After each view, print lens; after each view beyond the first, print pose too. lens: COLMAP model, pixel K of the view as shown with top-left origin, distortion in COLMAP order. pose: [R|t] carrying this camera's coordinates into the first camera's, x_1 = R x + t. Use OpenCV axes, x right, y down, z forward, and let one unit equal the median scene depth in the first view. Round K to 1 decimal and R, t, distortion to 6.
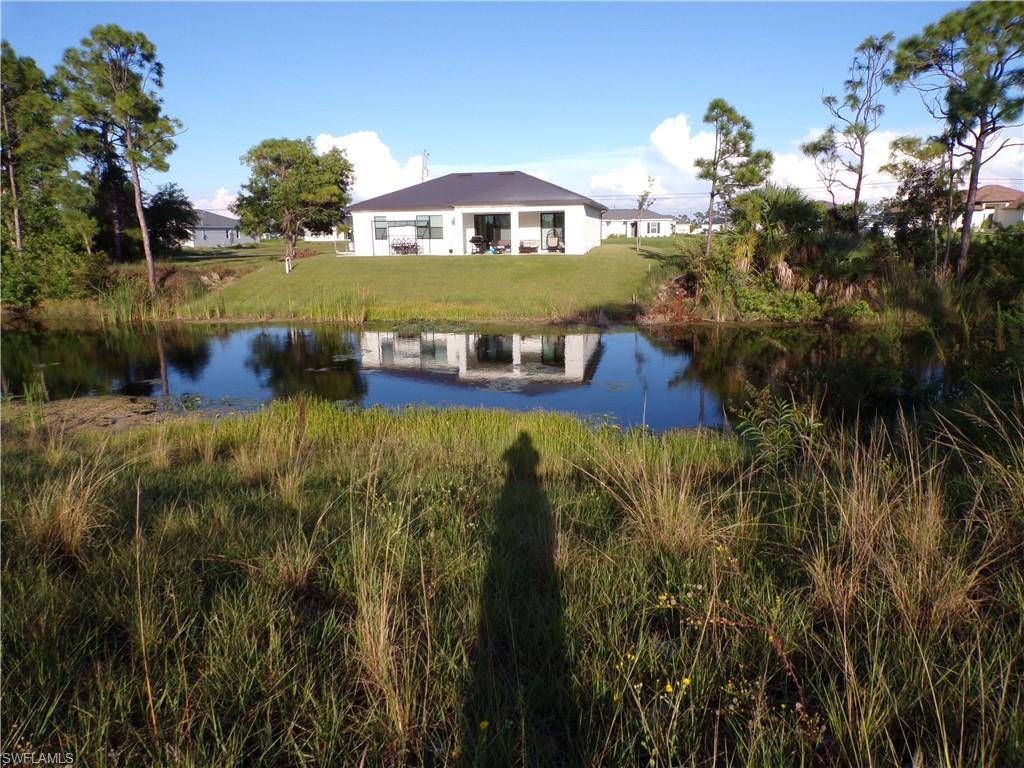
lens RADIAL K [[685.1, 0, 513.3], [0, 685.1, 385.5], [0, 0, 1]] dist [-0.018504, 0.017801]
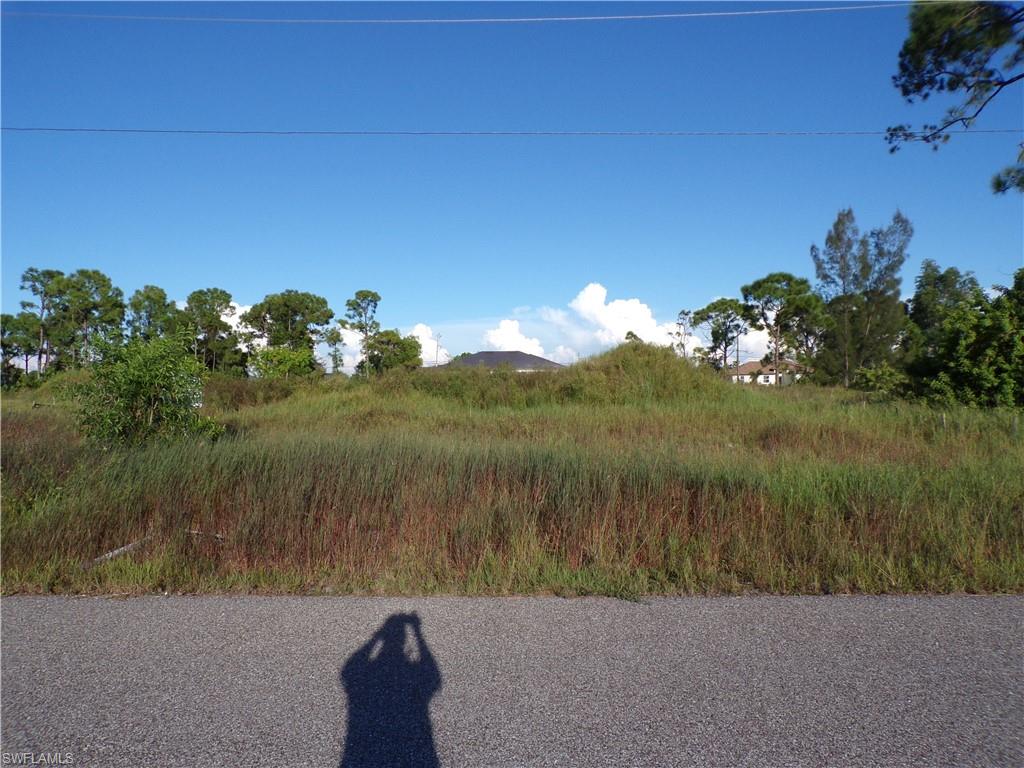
lens RADIAL K [[685.1, 0, 517.6], [0, 685.1, 386.3], [0, 0, 1]] dist [-0.018504, 0.017801]
pose [[0.983898, 0.007111, 0.178592, -0.451938], [0.032993, 0.974811, -0.220579, 0.266171], [-0.175662, 0.222919, 0.958880, -1.062600]]
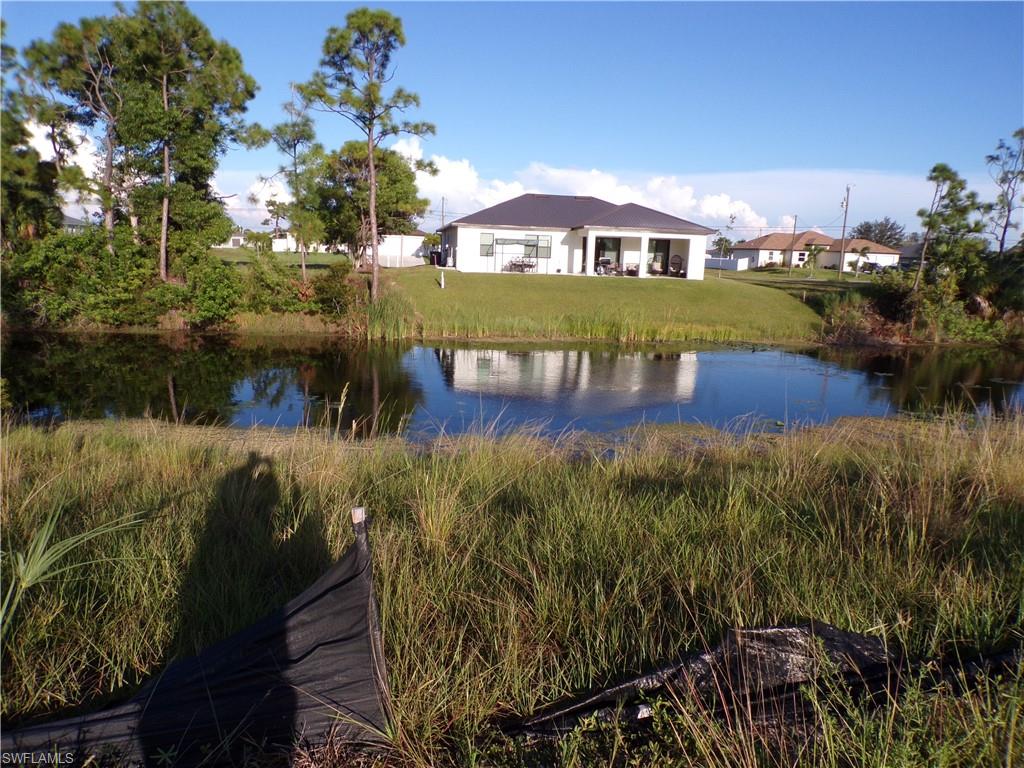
lens RADIAL K [[685.1, 0, 511.9], [0, 685.1, 383.9], [0, 0, 1]] dist [-0.018504, 0.017801]
pose [[0.929240, -0.022936, 0.368763, -0.687671], [0.033109, 0.999225, -0.021280, -0.010268], [-0.367989, 0.031984, 0.929280, 0.100984]]
